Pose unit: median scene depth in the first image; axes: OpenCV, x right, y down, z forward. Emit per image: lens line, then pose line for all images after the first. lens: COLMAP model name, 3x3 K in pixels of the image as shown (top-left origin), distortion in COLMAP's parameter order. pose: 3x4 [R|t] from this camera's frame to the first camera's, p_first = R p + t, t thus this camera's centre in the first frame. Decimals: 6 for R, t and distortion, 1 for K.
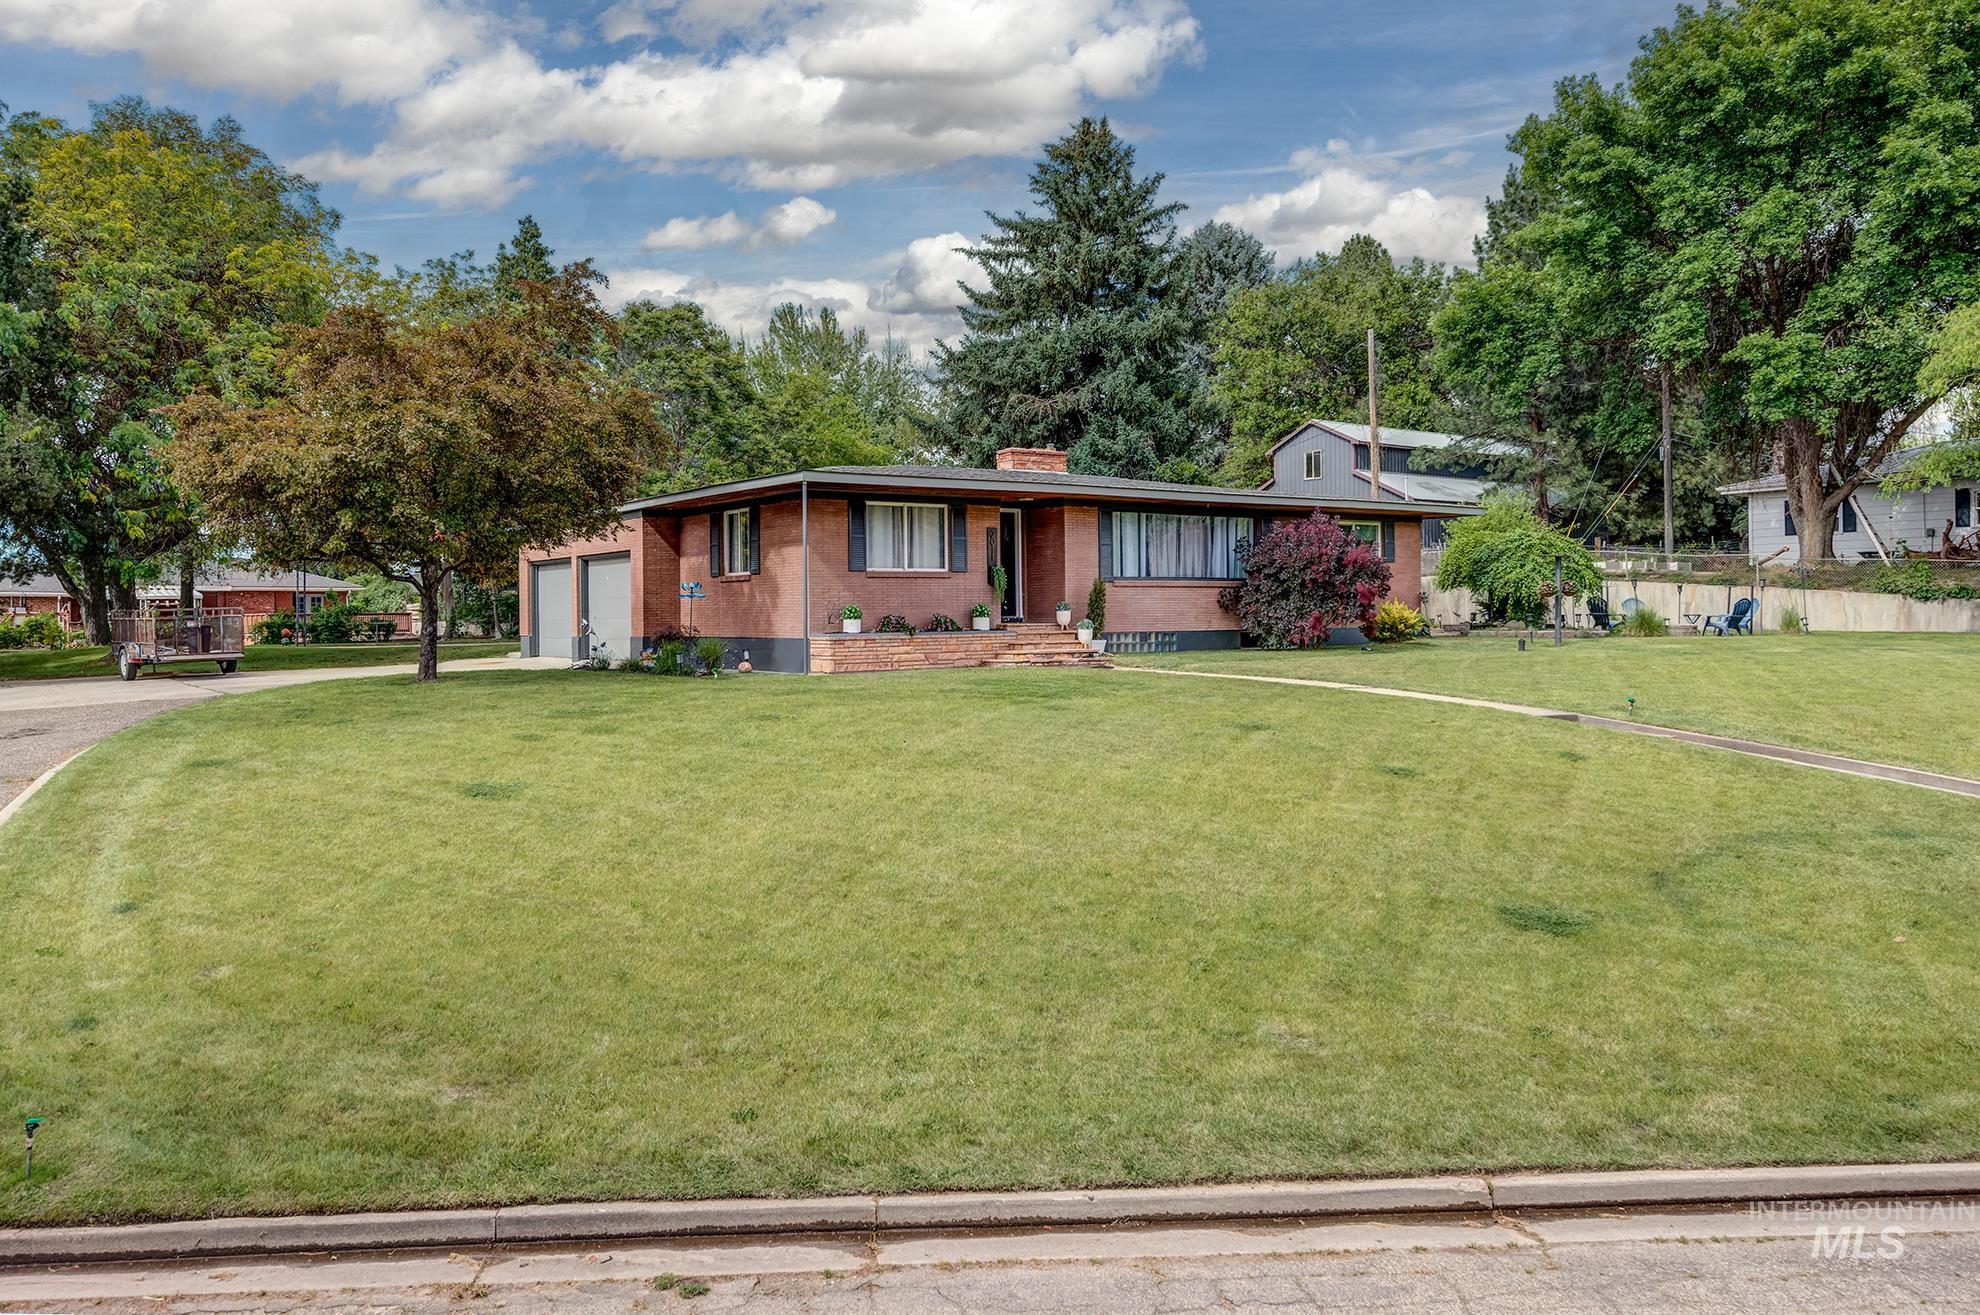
lens RADIAL K [[1401.9, 0, 819.0], [0, 1401.9, 603.8], [0, 0, 1]] dist [-0.000574, -0.000229]
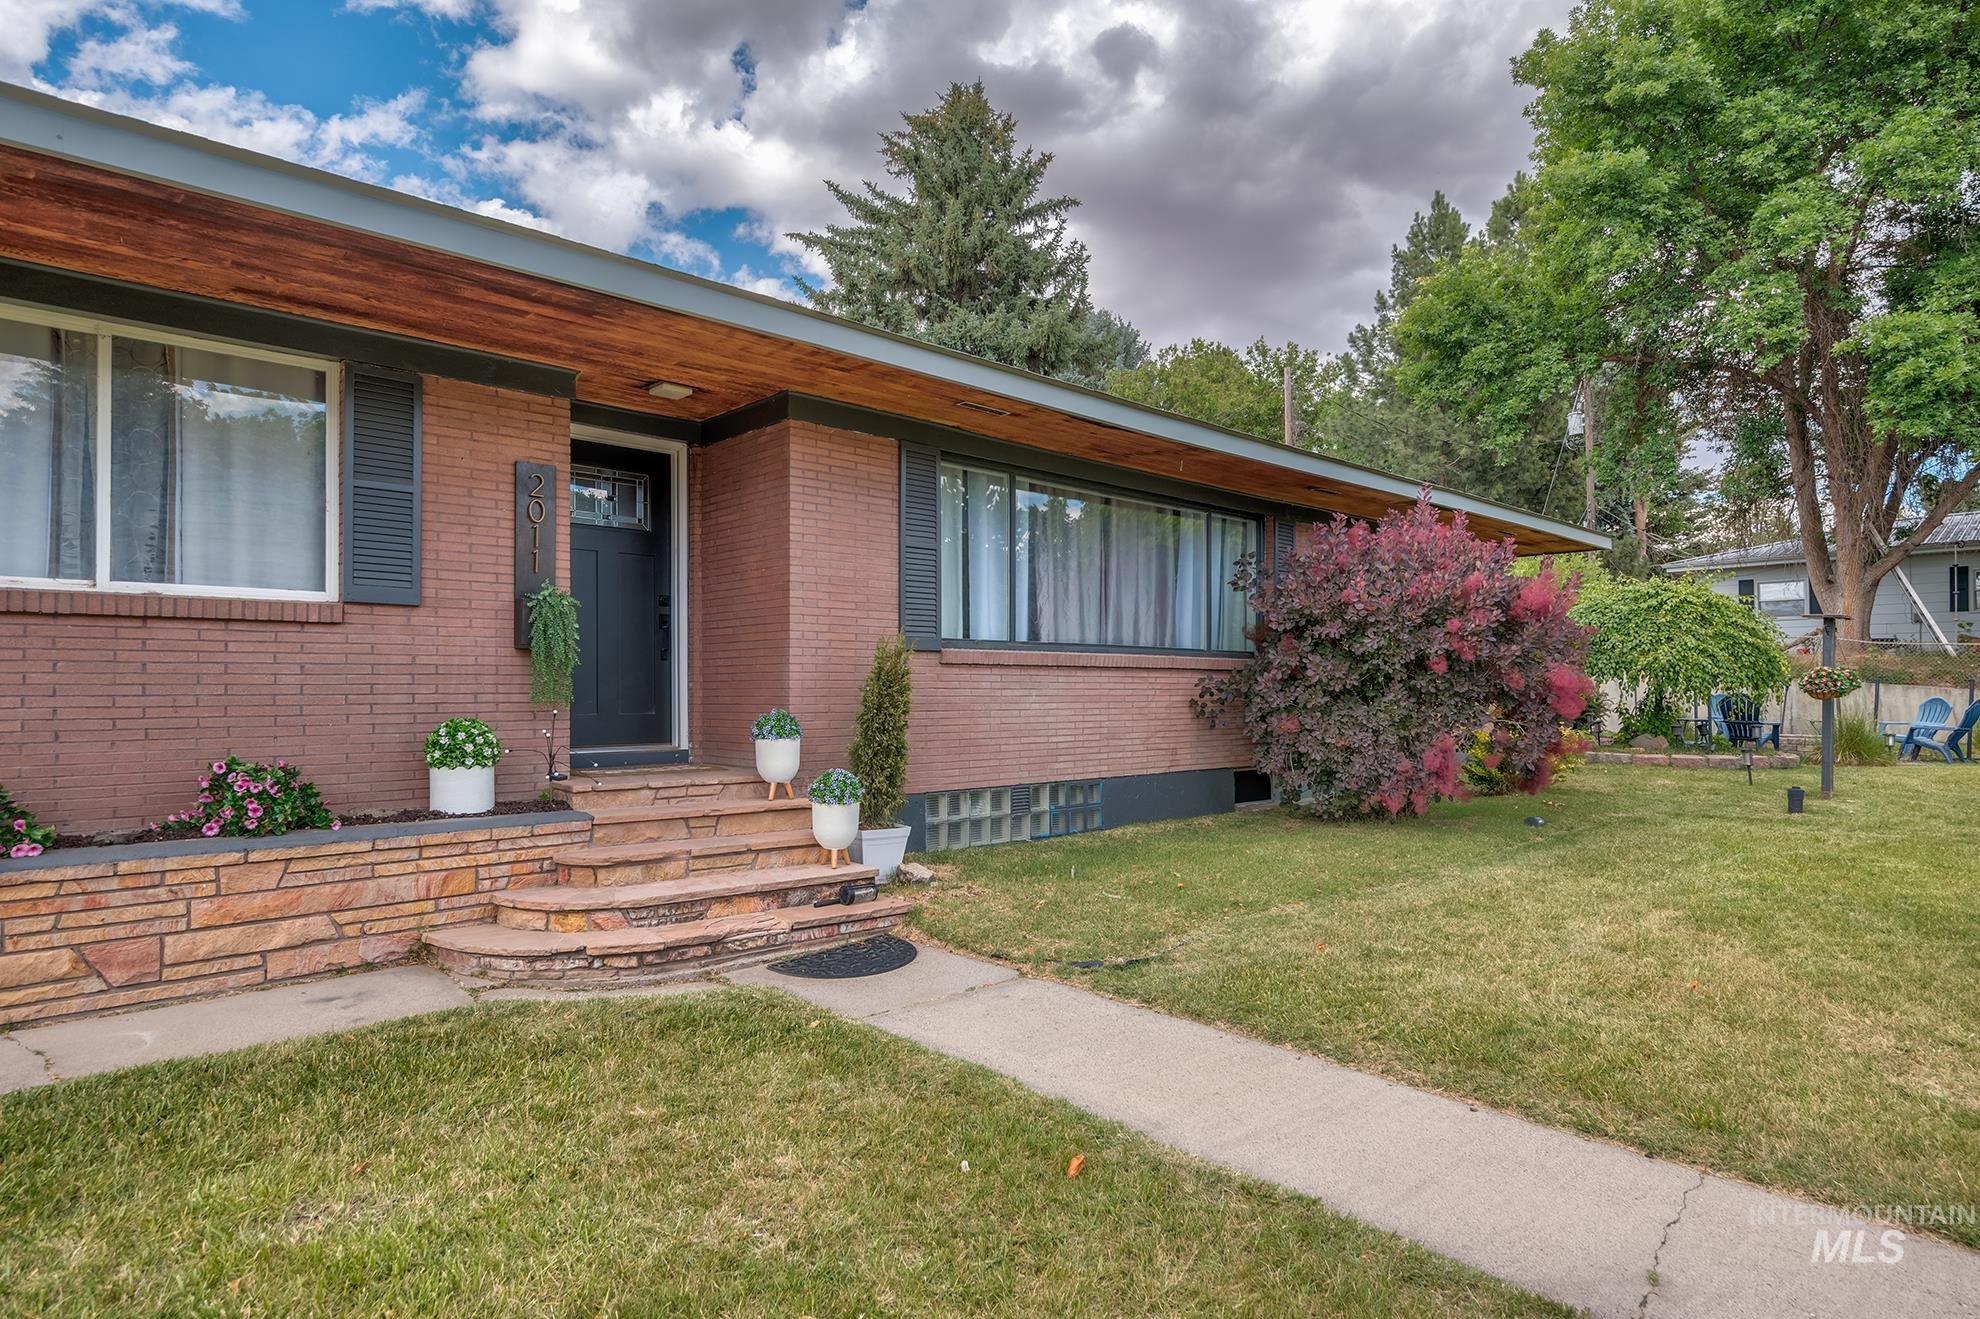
lens RADIAL K [[1102.0, 0, 1001.4], [0, 1102.0, 683.9], [0, 0, 1]] dist [-0.003490, -0.000258]
pose [[0.977866, 0.009772, 0.209002, 0.160721], [-0.010020, 0.999950, 0.000129, -0.007350], [-0.208990, -0.002220, 0.977915, 0.696931]]
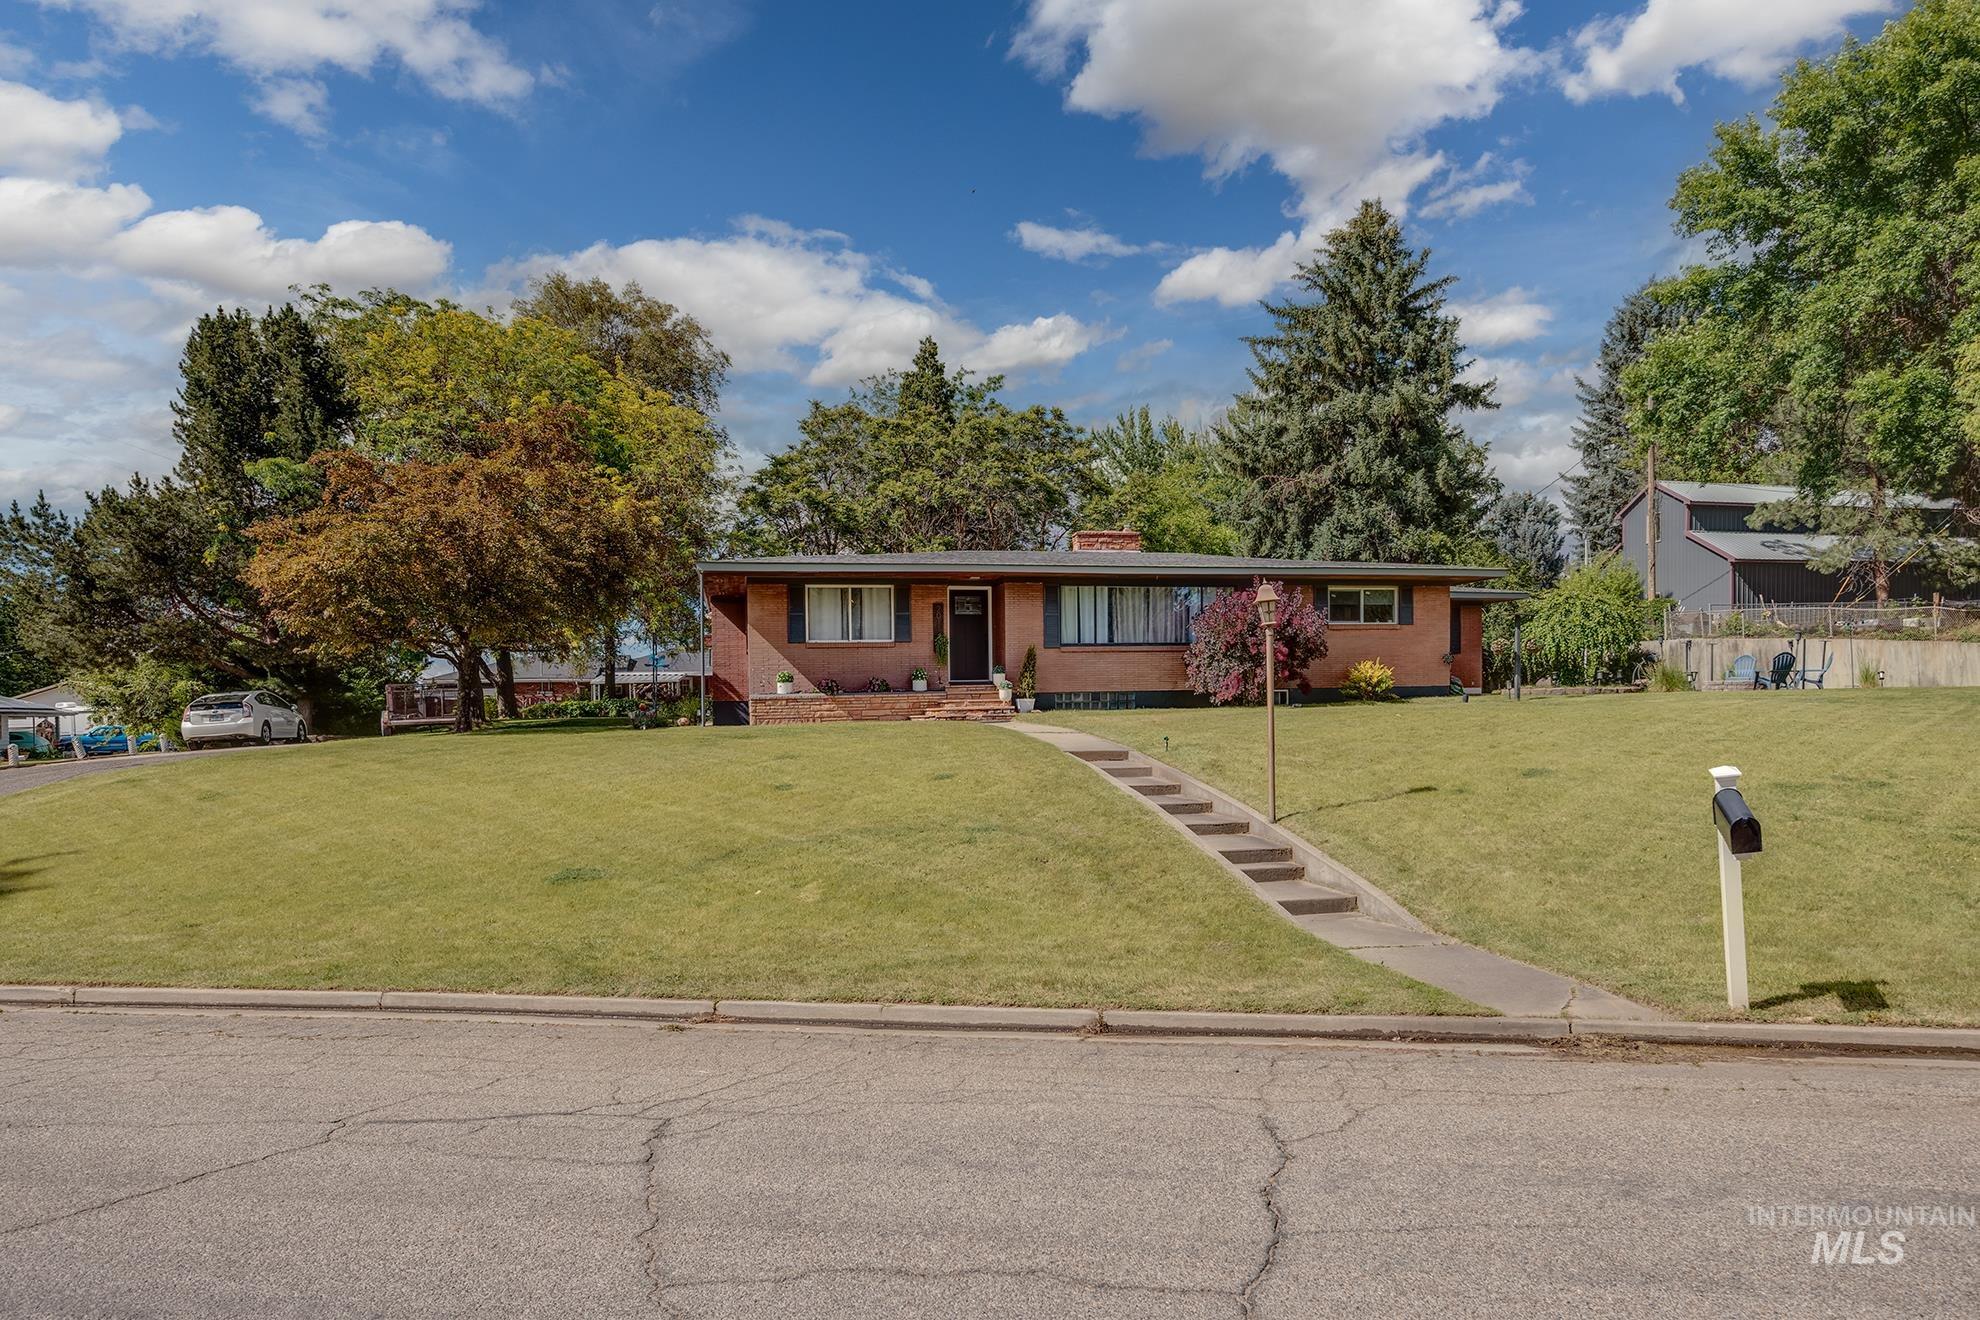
lens RADIAL K [[1400.6, 0, 1092.0], [0, 1400.6, 743.7], [0, 0, 1]] dist [-0.005775, -0.002028]
pose [[0.958096, -0.001929, -0.286442, 0.538285], [0.012339, 0.999327, 0.034542, 0.022035], [0.286183, -0.036629, 0.957475, -0.072527]]
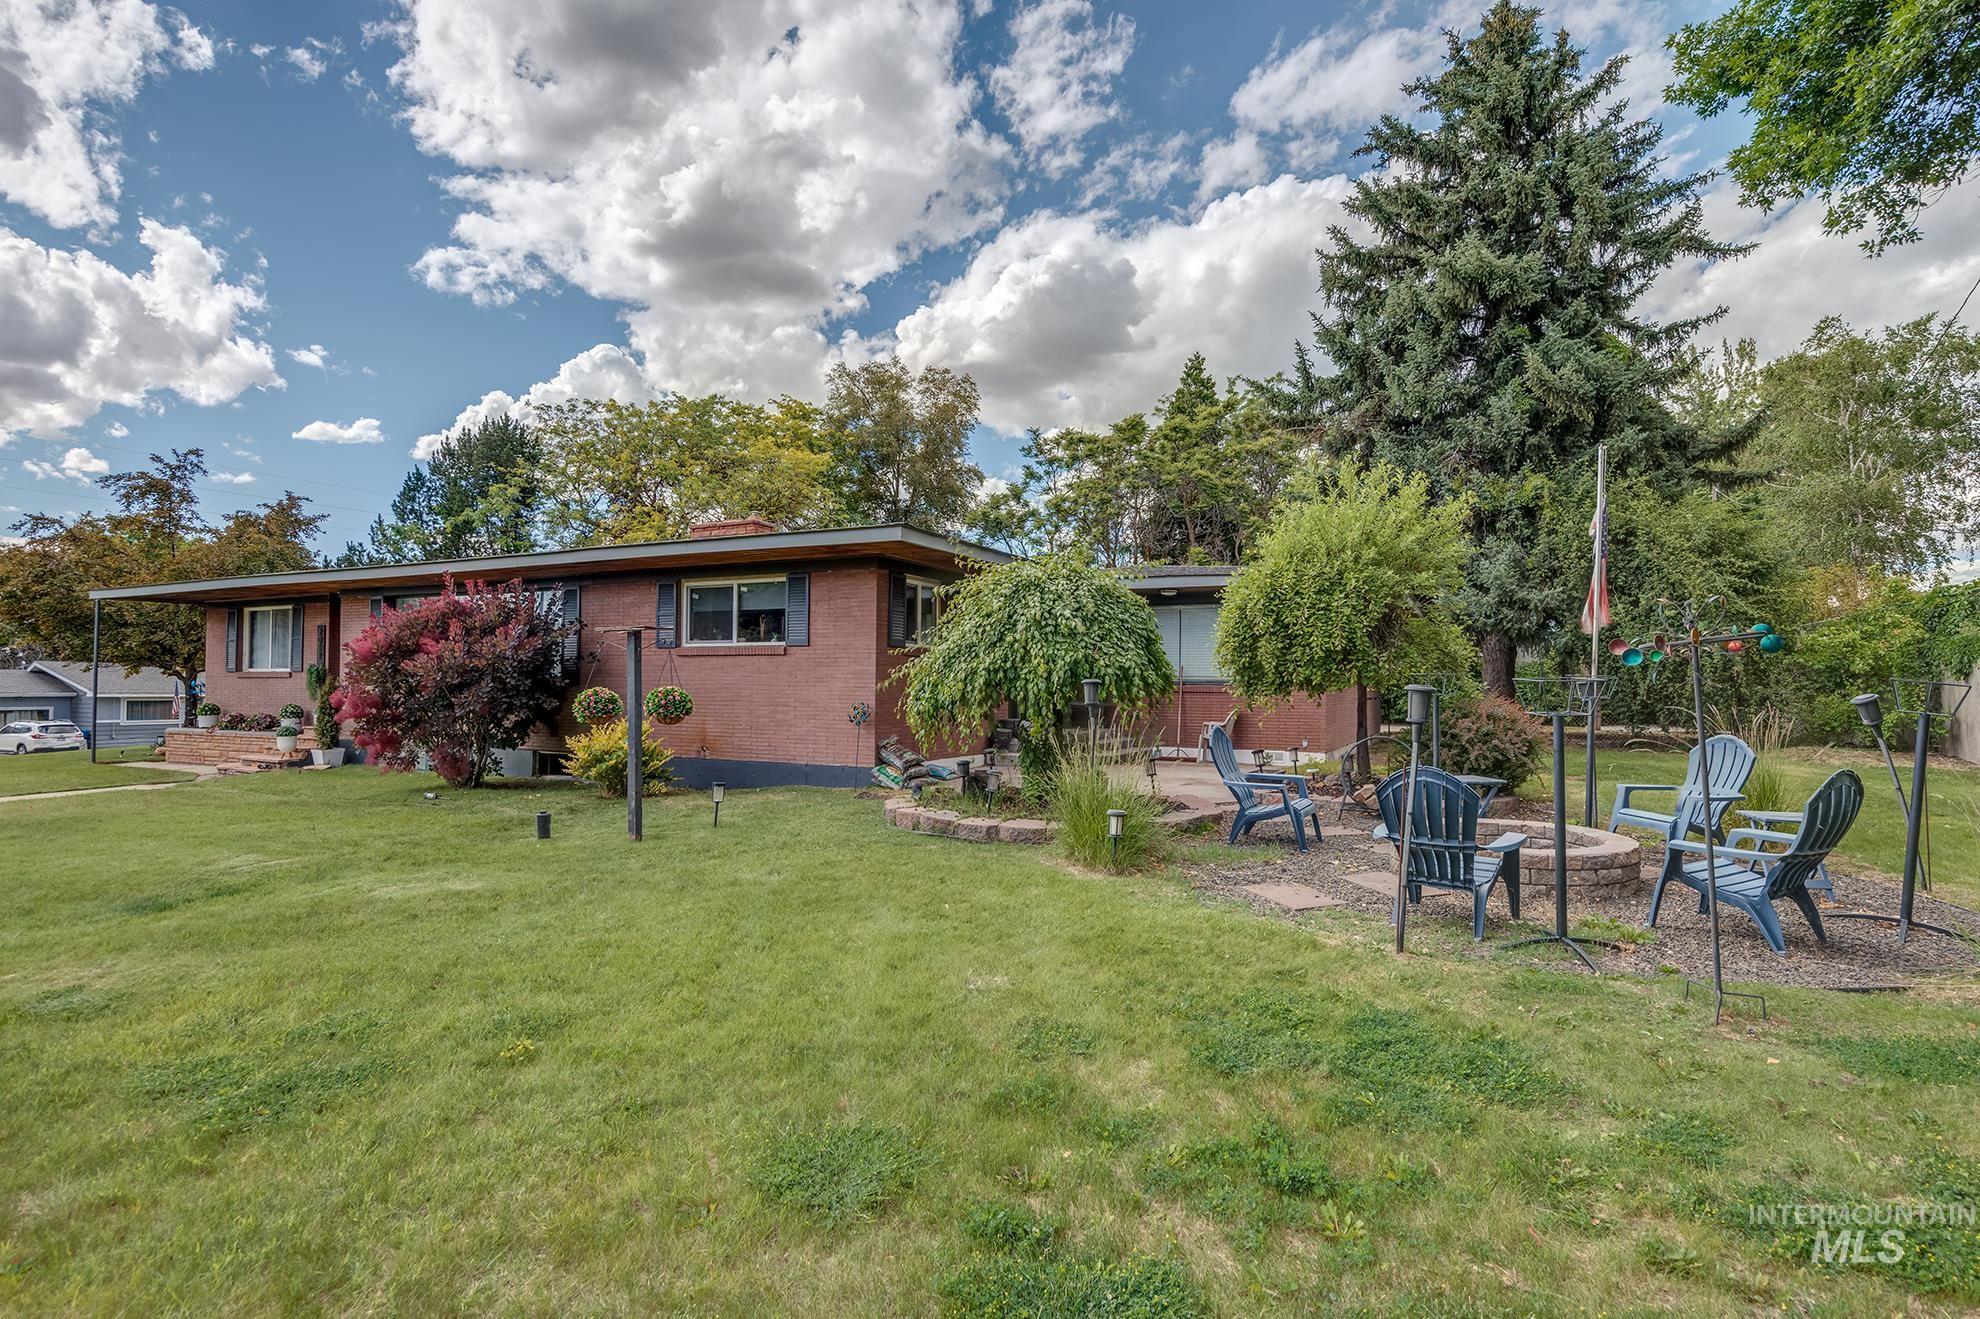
lens RADIAL K [[939.9, 0, 1001.7], [0, 939.9, 651.6], [0, 0, 1]] dist [0.003025, 0.000450]
pose [[0.508264, -0.015743, -0.861057, 0.856044], [-0.004653, 0.999768, -0.021026, -0.022919], [0.861188, 0.014693, 0.508073, 0.995704]]
